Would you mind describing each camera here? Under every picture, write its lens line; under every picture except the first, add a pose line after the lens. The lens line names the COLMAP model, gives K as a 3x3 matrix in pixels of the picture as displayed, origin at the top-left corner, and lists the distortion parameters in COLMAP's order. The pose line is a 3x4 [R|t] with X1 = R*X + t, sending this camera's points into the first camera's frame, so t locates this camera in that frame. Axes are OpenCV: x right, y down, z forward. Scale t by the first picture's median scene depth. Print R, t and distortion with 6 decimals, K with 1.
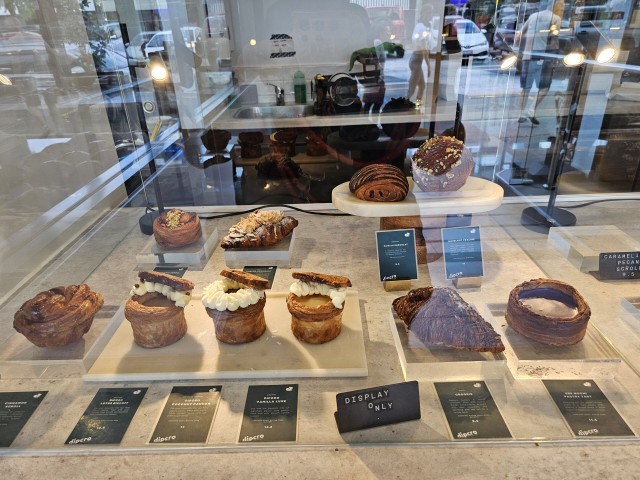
lens RADIAL K [[428.7, 0, 314.8], [0, 428.7, 244.1], [0, 0, 1]] dist [0.030263, -0.033965]
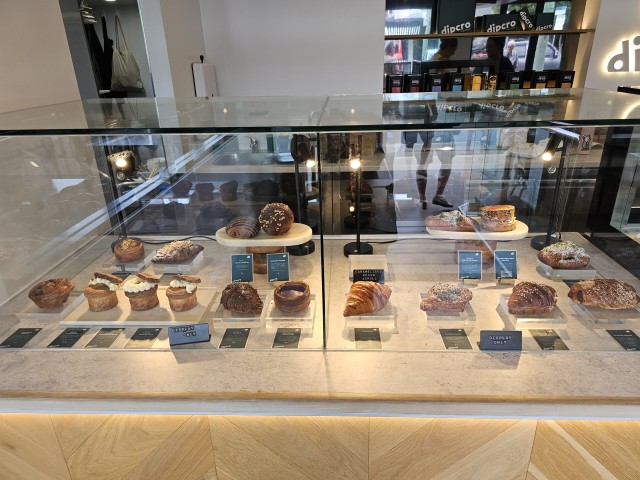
lens RADIAL K [[428.7, 0, 326.4], [0, 428.7, 236.0], [0, 0, 1]] dist [0.030263, -0.033965]
pose [[0.999323, 0.023490, -0.028330, 0.596125], [-0.025405, 0.997276, -0.069250, 0.006685], [0.026626, 0.069923, 0.997197, -0.798047]]
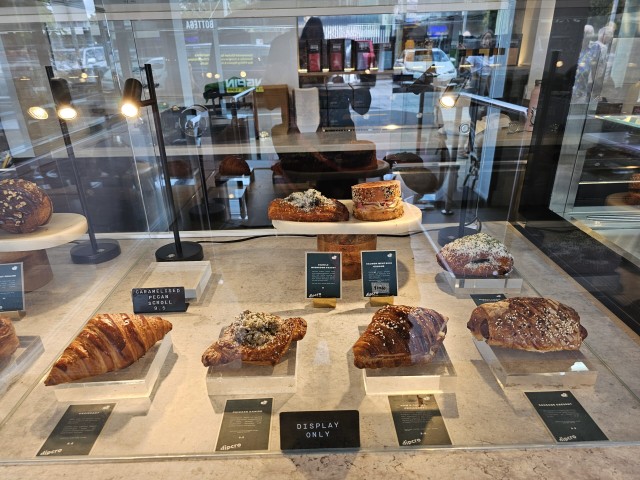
lens RADIAL K [[428.7, 0, 319.2], [0, 428.7, 241.8], [0, 0, 1]] dist [0.030263, -0.033965]
pose [[0.999729, 0.003056, 0.023062, 1.107148], [-0.001843, 0.998622, -0.052446, -0.040425], [-0.023191, 0.052389, 0.998357, -0.097394]]
